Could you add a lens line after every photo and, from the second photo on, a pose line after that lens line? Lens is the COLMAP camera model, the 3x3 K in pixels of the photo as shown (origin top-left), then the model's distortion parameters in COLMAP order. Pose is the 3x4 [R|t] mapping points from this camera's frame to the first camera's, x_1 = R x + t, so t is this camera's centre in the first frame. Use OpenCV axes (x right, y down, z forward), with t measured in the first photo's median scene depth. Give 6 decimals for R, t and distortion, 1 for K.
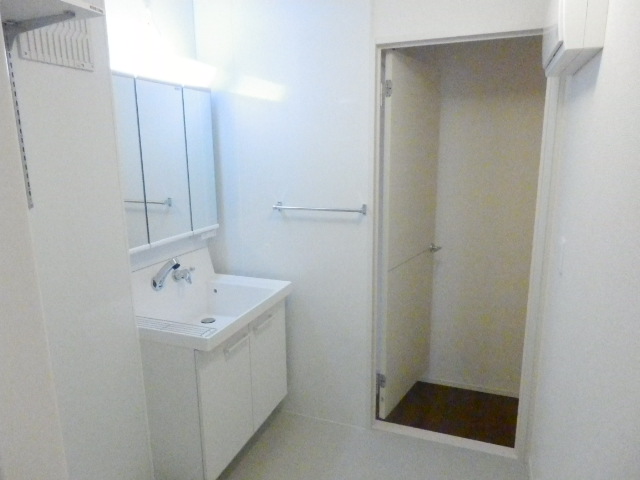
lens RADIAL K [[442.8, 0, 319.1], [0, 442.8, 242.6], [0, 0, 1]] dist [-0.007390, 0.009913]
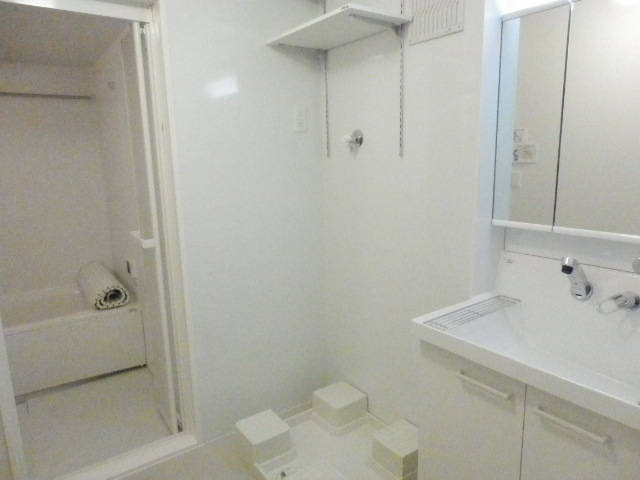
lens RADIAL K [[442.8, 0, 319.9], [0, 442.8, 239.5], [0, 0, 1]] dist [-0.007390, 0.009913]
pose [[-0.556782, 0.187417, -0.809240, 0.385214], [-0.138765, 0.939538, 0.313068, -0.133916], [0.818986, 0.286605, -0.497111, 0.896289]]
